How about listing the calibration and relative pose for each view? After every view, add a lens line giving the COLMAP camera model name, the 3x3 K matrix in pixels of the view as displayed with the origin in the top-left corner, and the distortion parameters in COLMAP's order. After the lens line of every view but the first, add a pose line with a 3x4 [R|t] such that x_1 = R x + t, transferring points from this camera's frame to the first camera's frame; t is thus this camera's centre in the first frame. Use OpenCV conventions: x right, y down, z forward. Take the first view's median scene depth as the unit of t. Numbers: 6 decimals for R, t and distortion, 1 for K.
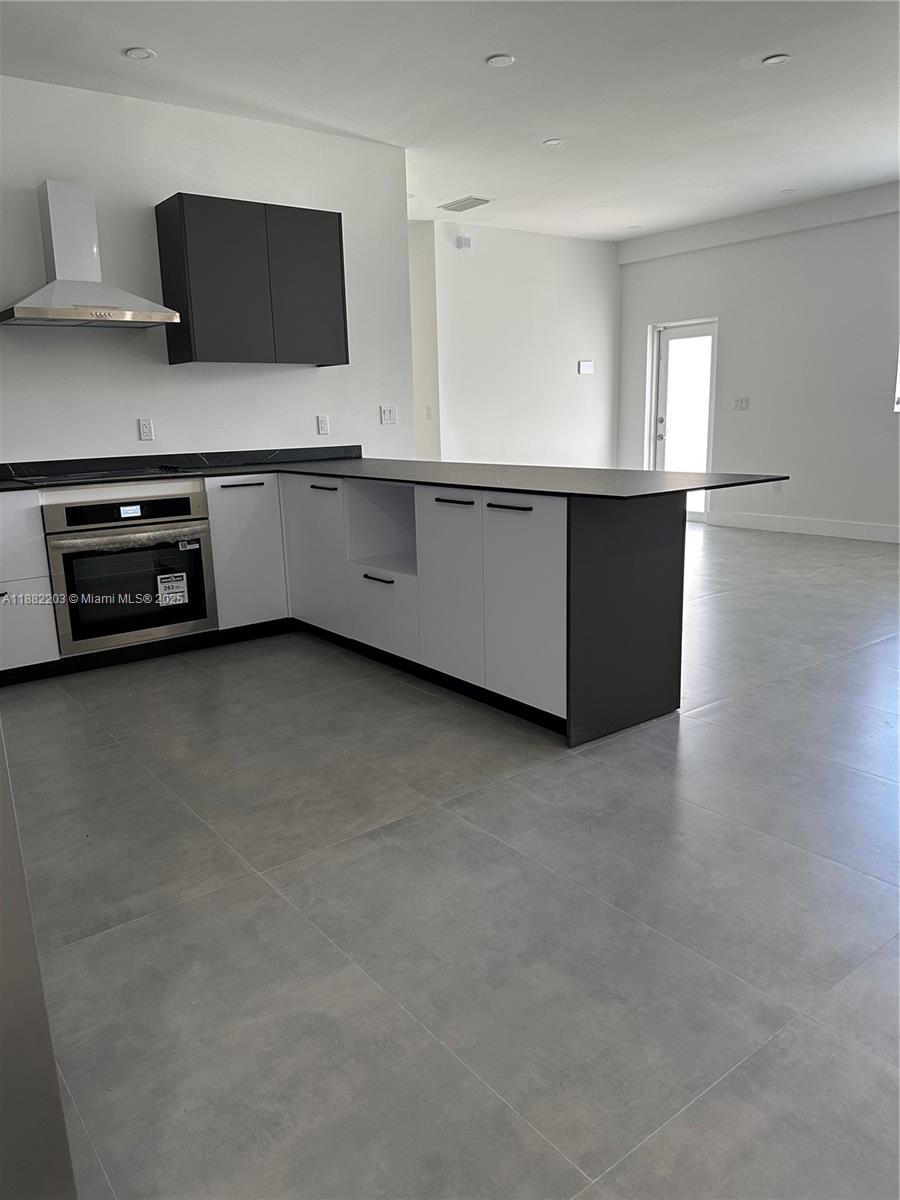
lens RADIAL K [[839.6, 0, 446.9], [0, 839.6, 598.4], [0, 0, 1]] dist [0.070577, -0.067090]
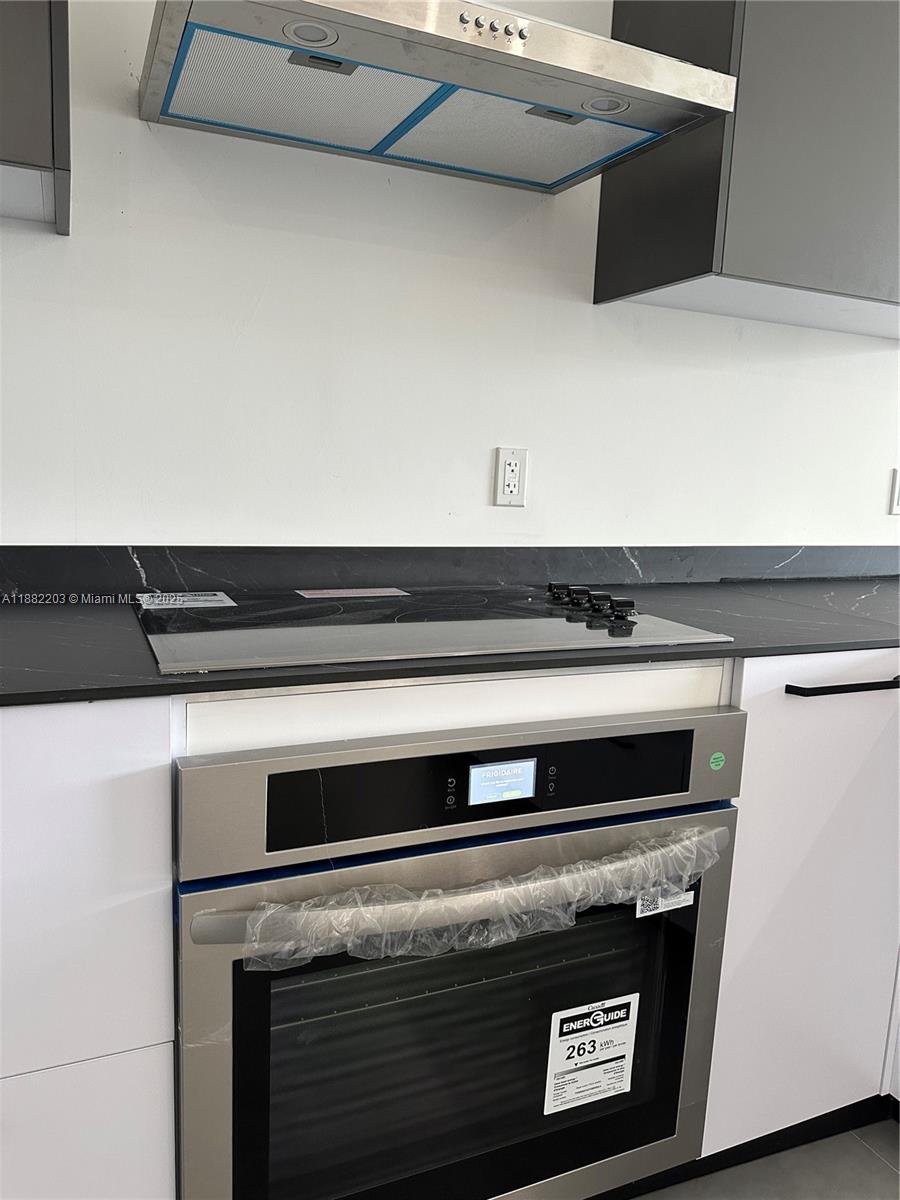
lens RADIAL K [[839.6, 0, 451.6], [0, 839.6, 599.1], [0, 0, 1]] dist [0.070577, -0.067090]
pose [[0.968765, 0.102514, -0.225800, -0.322058], [-0.117761, 0.991513, -0.055089, -0.136721], [0.218236, 0.079958, 0.972615, 0.711706]]
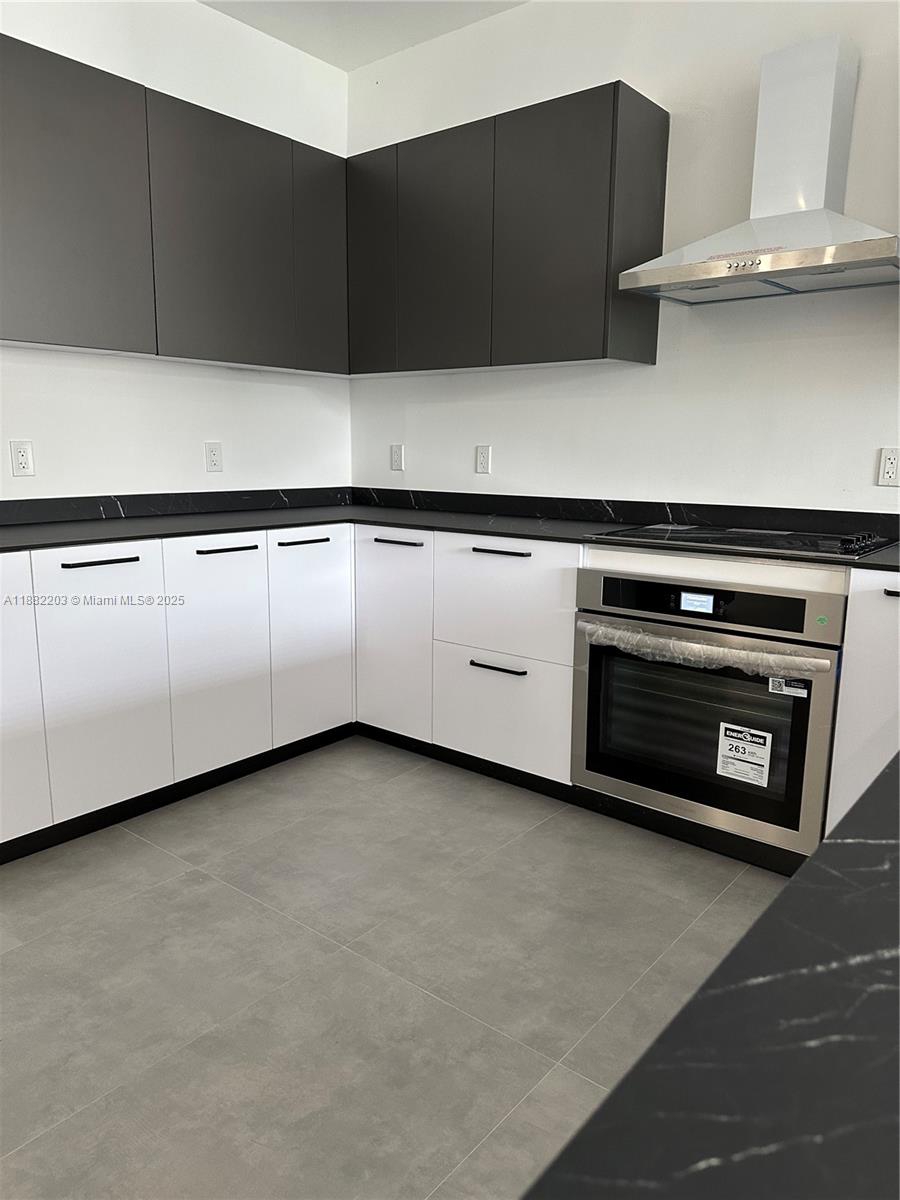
lens RADIAL K [[839.6, 0, 429.6], [0, 839.6, 586.6], [0, 0, 1]] dist [0.070577, -0.067090]
pose [[0.217611, 0.183920, -0.958550, 0.141169], [-0.231548, 0.963778, 0.132357, -0.142356], [0.948173, 0.193148, 0.252315, 0.647462]]
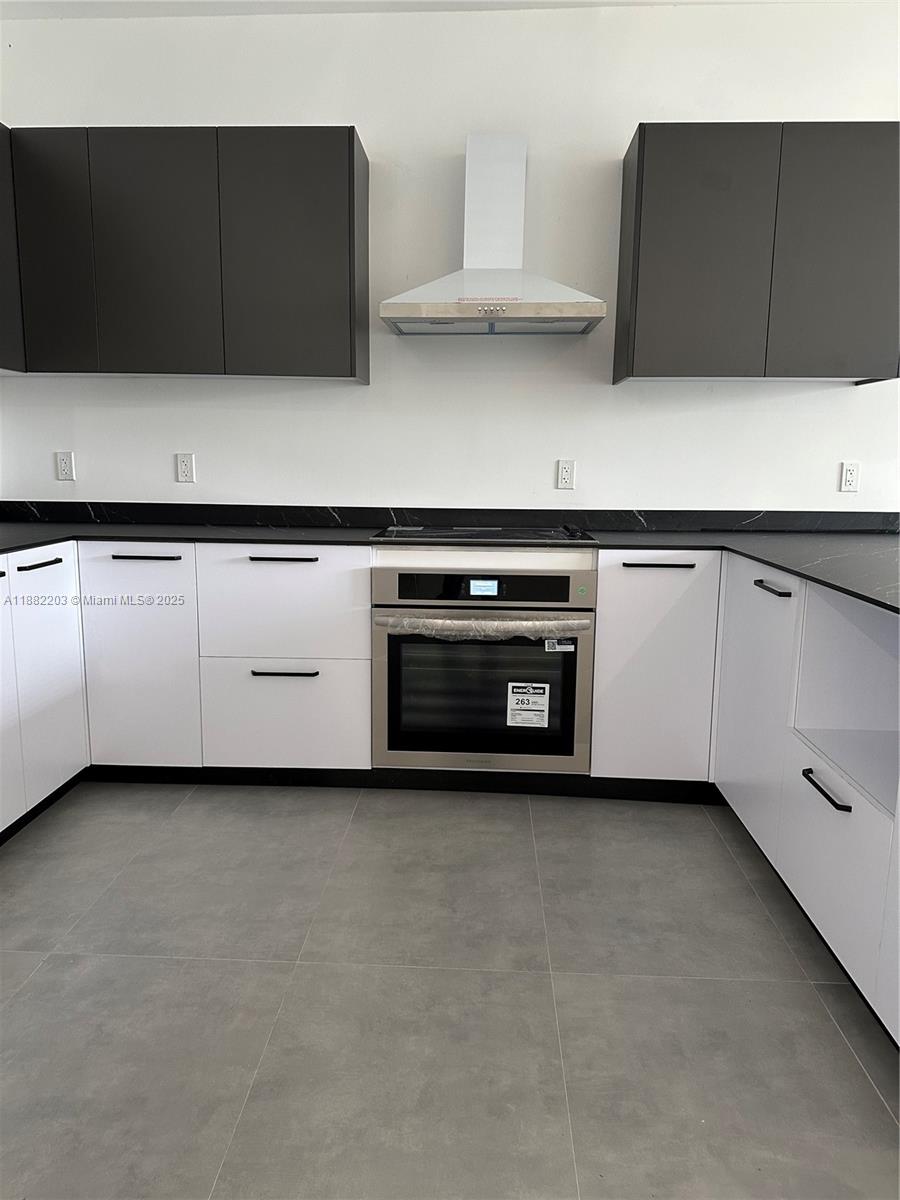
lens RADIAL K [[839.6, 0, 442.7], [0, 839.6, 583.1], [0, 0, 1]] dist [0.070577, -0.067090]
pose [[0.752504, 0.127779, -0.646073, 0.051766], [-0.171082, 0.985247, -0.004405, -0.093685], [0.635978, 0.113846, 0.763263, 0.425452]]
